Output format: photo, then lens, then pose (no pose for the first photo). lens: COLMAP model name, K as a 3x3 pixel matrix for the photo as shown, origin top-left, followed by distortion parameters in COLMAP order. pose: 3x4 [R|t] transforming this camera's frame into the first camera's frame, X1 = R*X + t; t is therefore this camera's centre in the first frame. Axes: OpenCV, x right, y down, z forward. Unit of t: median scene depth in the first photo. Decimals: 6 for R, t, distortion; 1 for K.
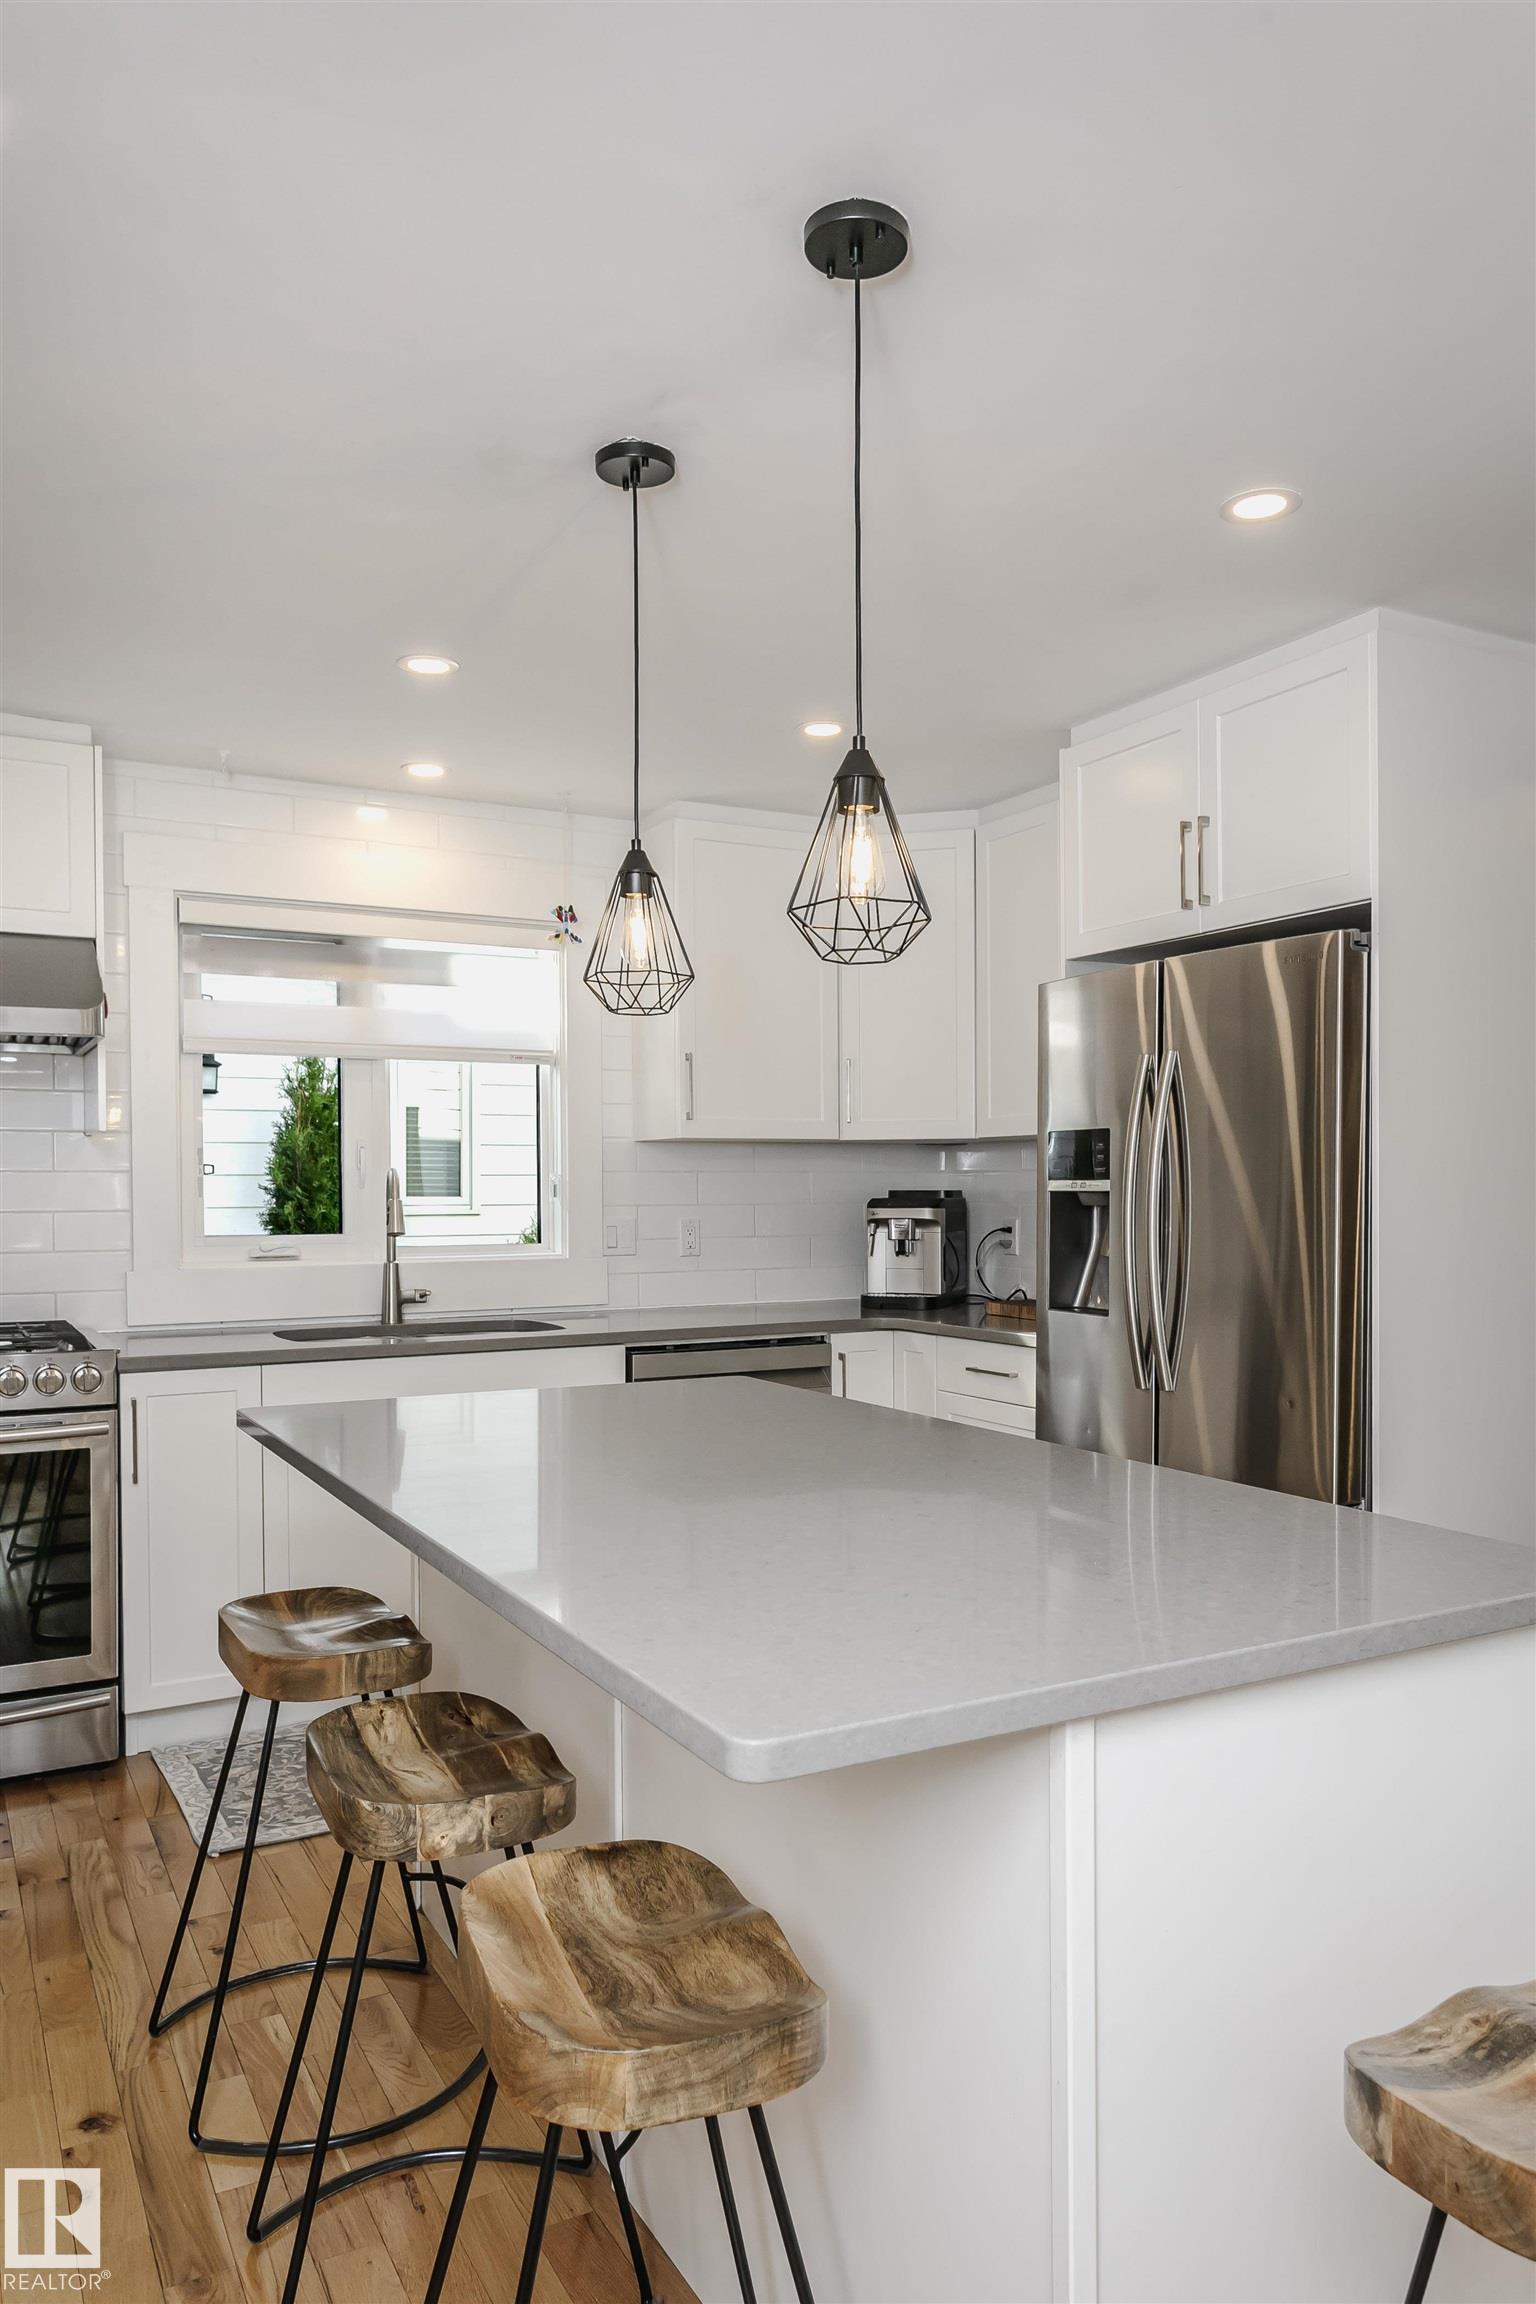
lens RADIAL K [[1597.7, 0, 762.8], [0, 1597.7, 1180.6], [0, 0, 1]] dist [-0.003521, -0.000508]
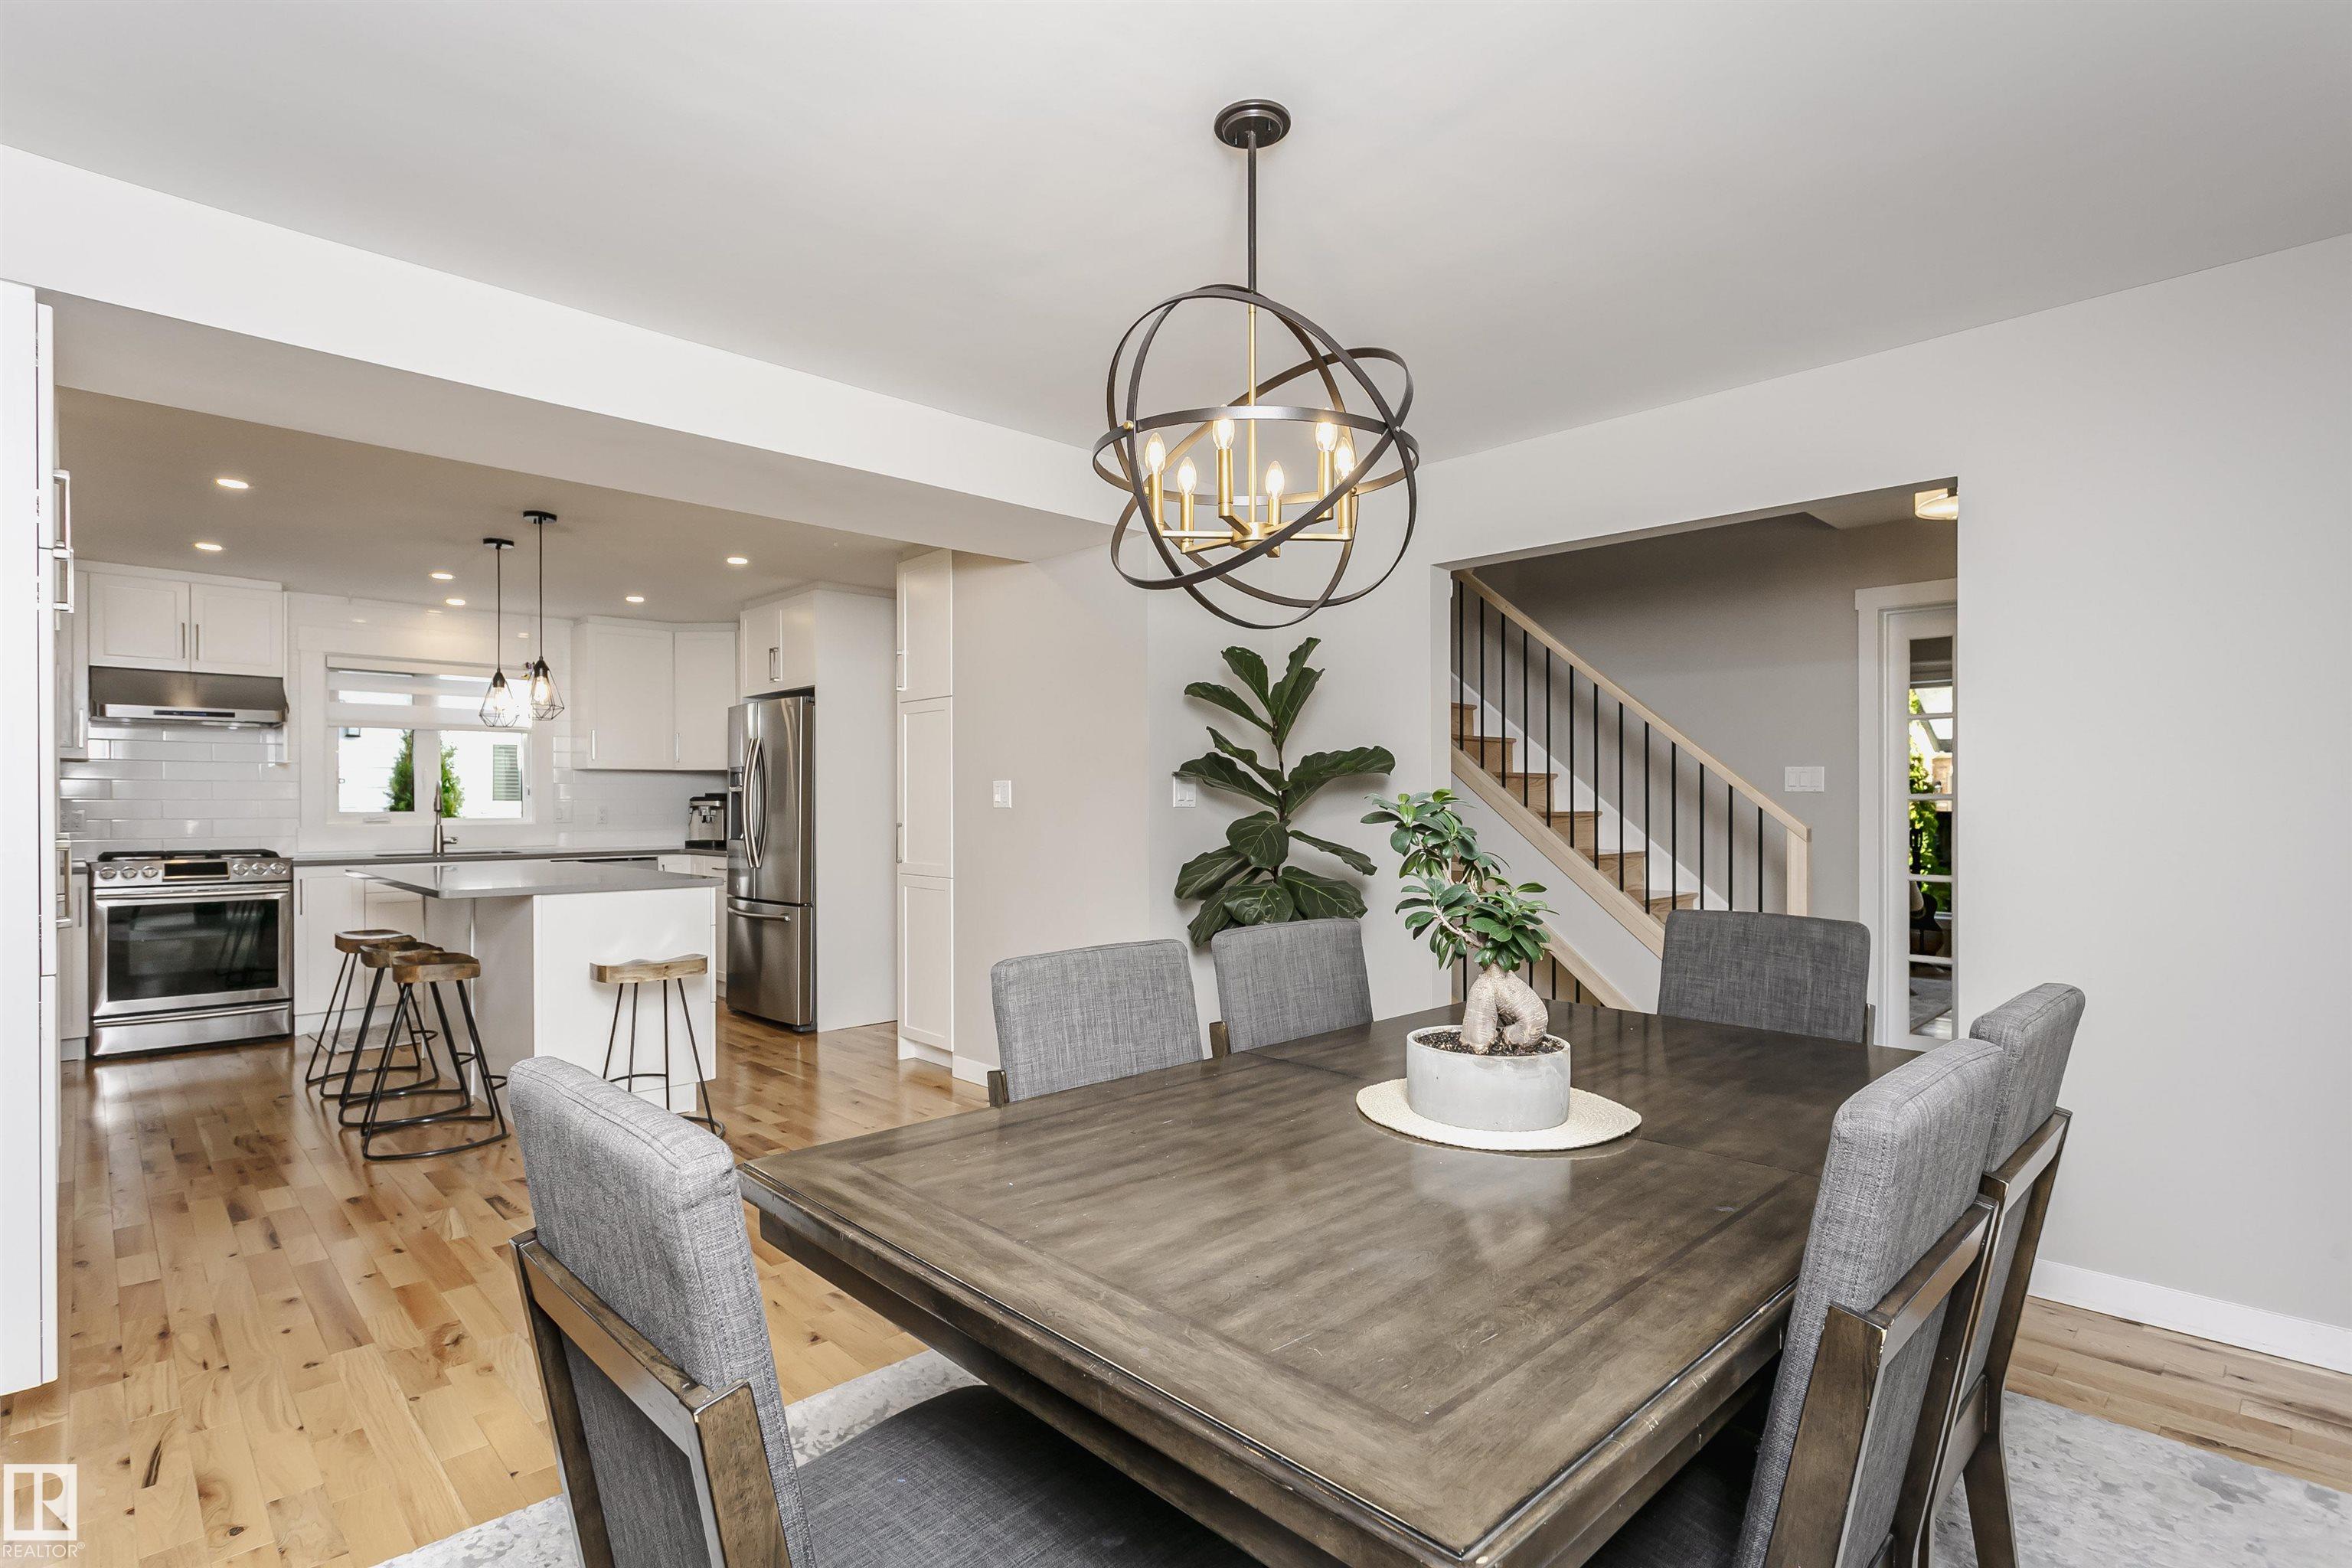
lens RADIAL K [[1153.1, 0, 1142.0], [0, 1153.1, 783.4], [0, 0, 1]] dist [0.003142, 0.000488]
pose [[0.968439, 0.006410, 0.249168, 0.305970], [-0.003160, 0.999905, -0.013439, 0.013857], [-0.249230, 0.012227, 0.968367, -0.767536]]
